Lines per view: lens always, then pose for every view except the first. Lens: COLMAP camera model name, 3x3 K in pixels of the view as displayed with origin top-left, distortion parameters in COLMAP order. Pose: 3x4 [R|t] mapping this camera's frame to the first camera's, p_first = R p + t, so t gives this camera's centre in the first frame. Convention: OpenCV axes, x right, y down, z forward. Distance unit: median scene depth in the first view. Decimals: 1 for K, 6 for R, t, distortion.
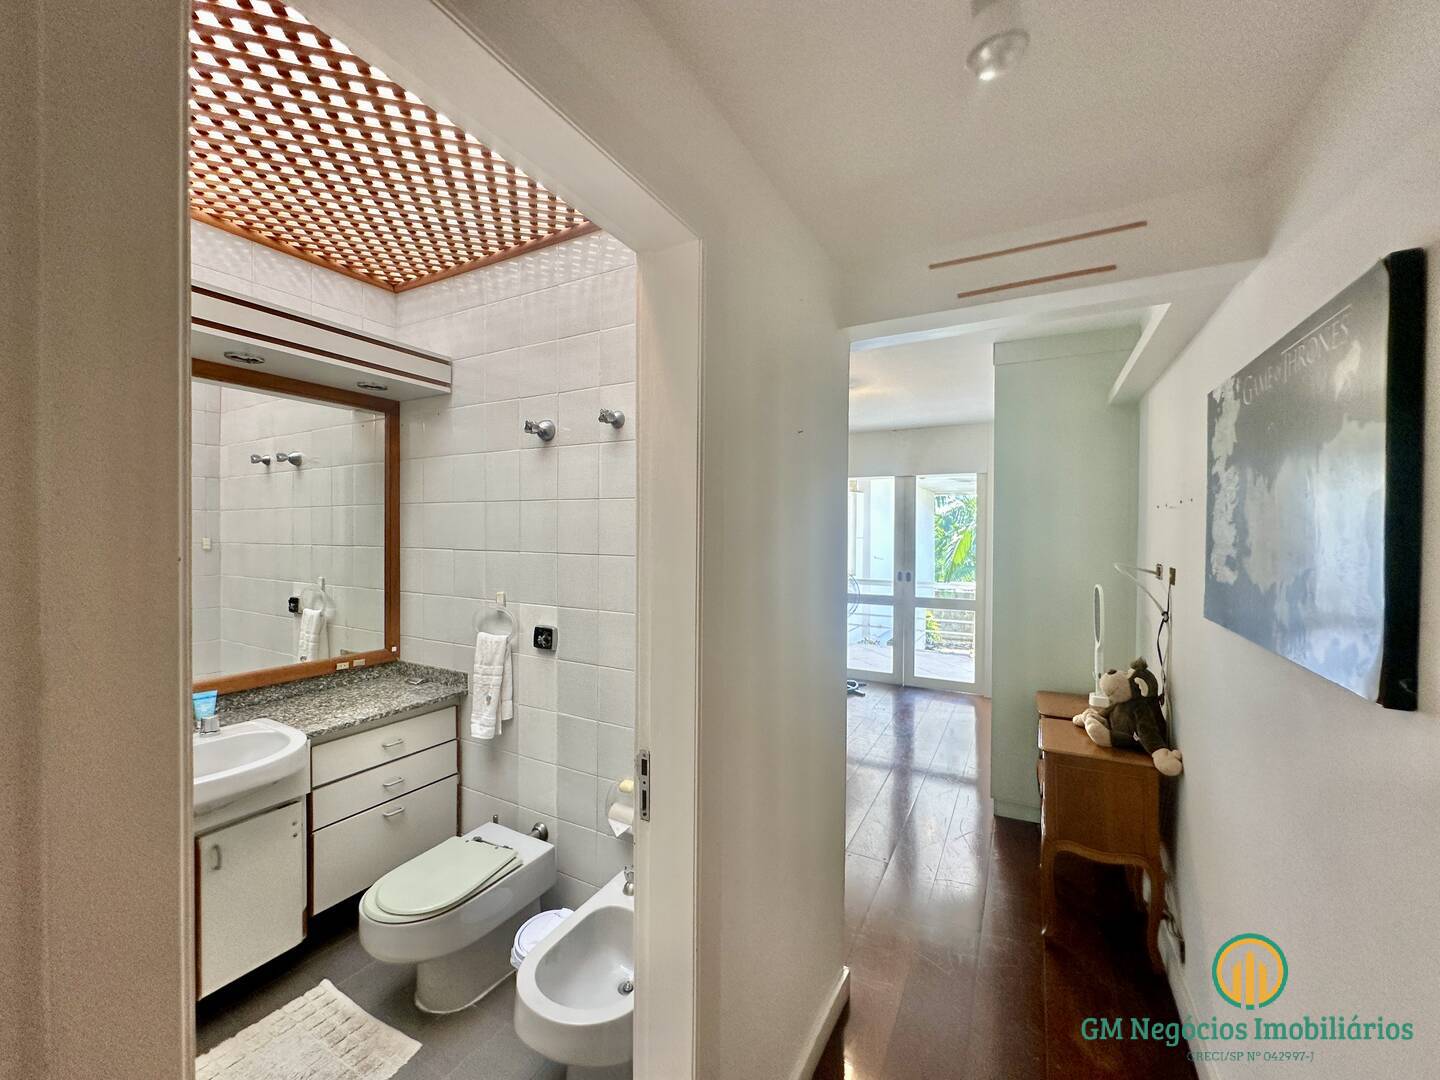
lens RADIAL K [[585.1, 0, 720.2], [0, 585.1, 536.3], [0, 0, 1]] dist [-0.007684, 0.000678]
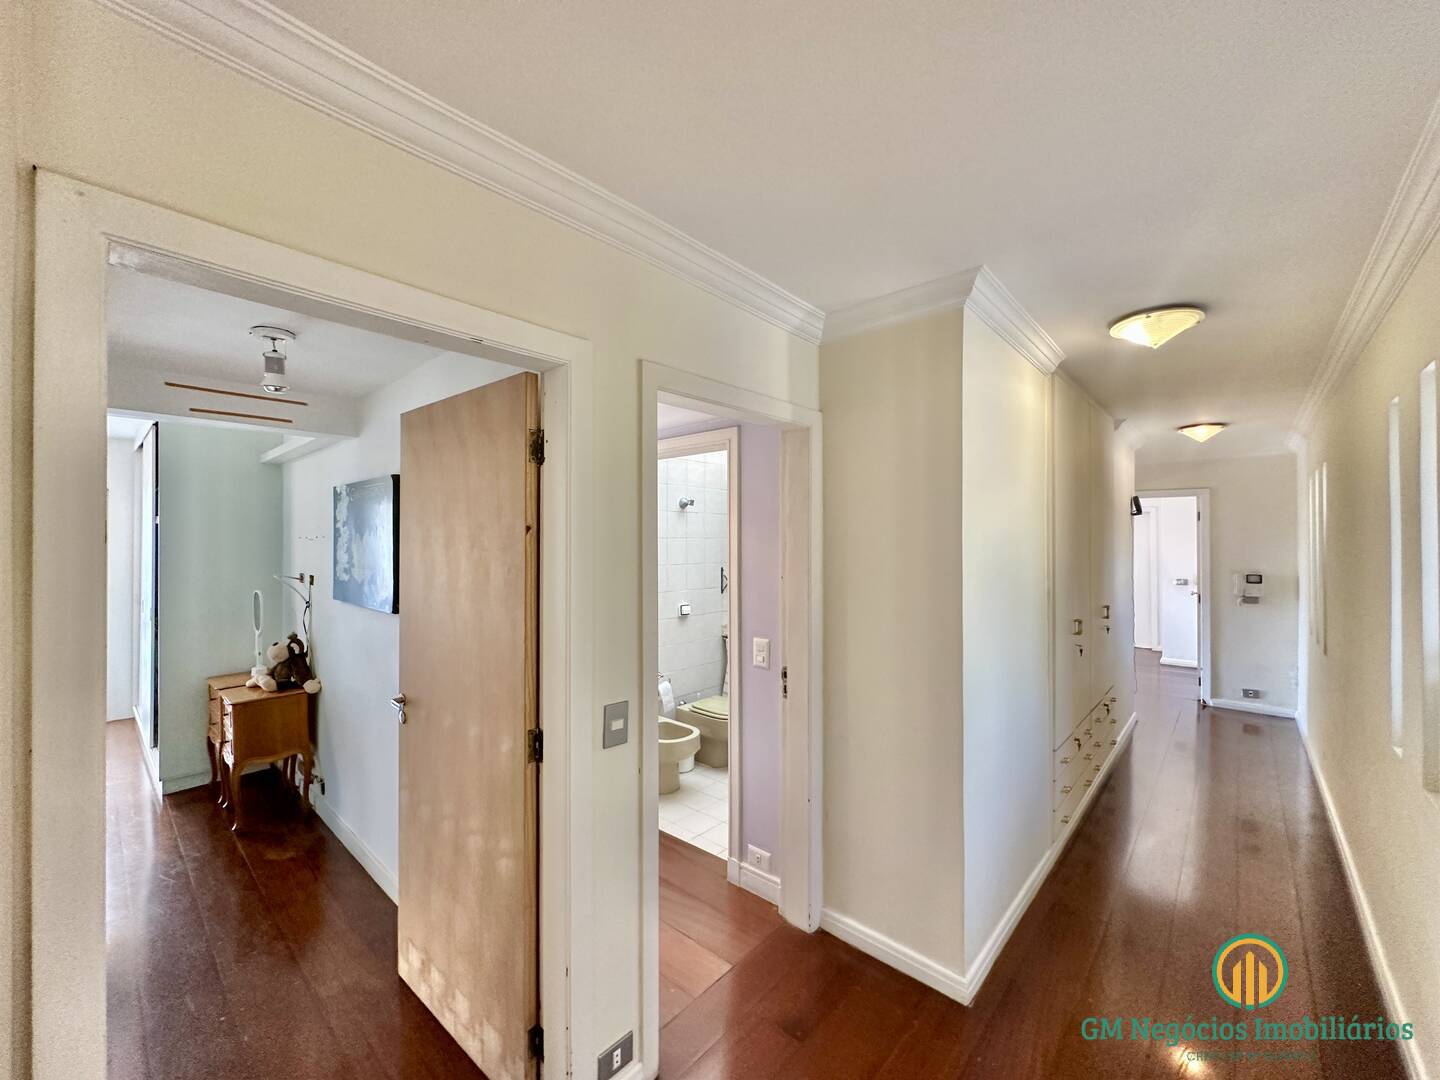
lens RADIAL K [[585.1, 0, 720.2], [0, 585.1, 536.3], [0, 0, 1]] dist [-0.007684, 0.000678]
pose [[0.253352, -0.002516, 0.967371, -0.593143], [0.015167, 0.999884, -0.001372, -0.040356], [-0.967255, 0.015020, 0.253361, -0.613975]]
